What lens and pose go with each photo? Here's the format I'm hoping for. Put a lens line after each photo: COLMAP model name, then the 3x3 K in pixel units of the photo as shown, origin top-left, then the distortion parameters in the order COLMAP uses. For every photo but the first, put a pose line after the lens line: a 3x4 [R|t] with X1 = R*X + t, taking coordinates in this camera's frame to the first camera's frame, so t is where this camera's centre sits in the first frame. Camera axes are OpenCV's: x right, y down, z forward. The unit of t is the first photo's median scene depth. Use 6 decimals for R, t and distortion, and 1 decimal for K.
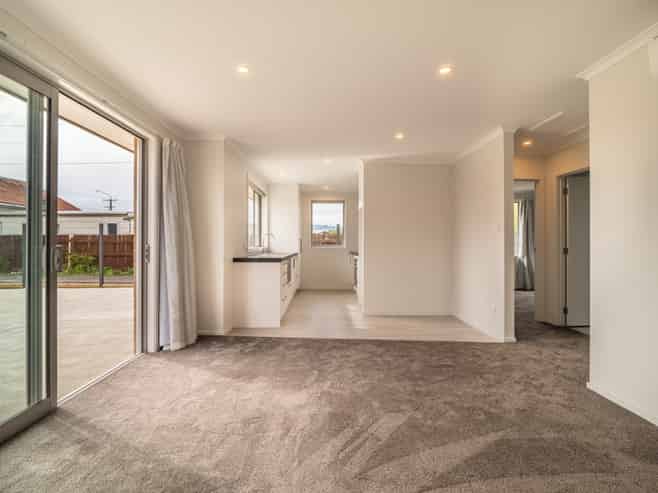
lens RADIAL K [[319.6, 0, 327.7], [0, 319.6, 241.0], [0, 0, 1]] dist [-0.010311, -0.000178]
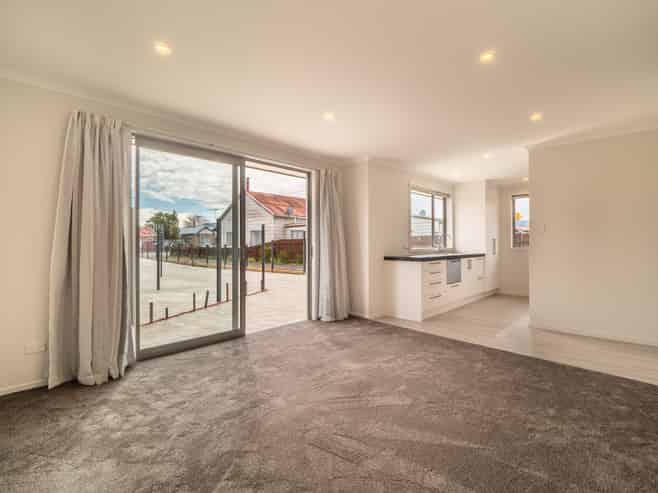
lens RADIAL K [[319.6, 0, 327.7], [0, 319.6, 241.0], [0, 0, 1]] dist [-0.010311, -0.000178]
pose [[0.719074, -0.010226, -0.694858, 0.489074], [0.011566, 0.999929, -0.002746, -0.004924], [0.694837, -0.006062, 0.719142, 0.005785]]
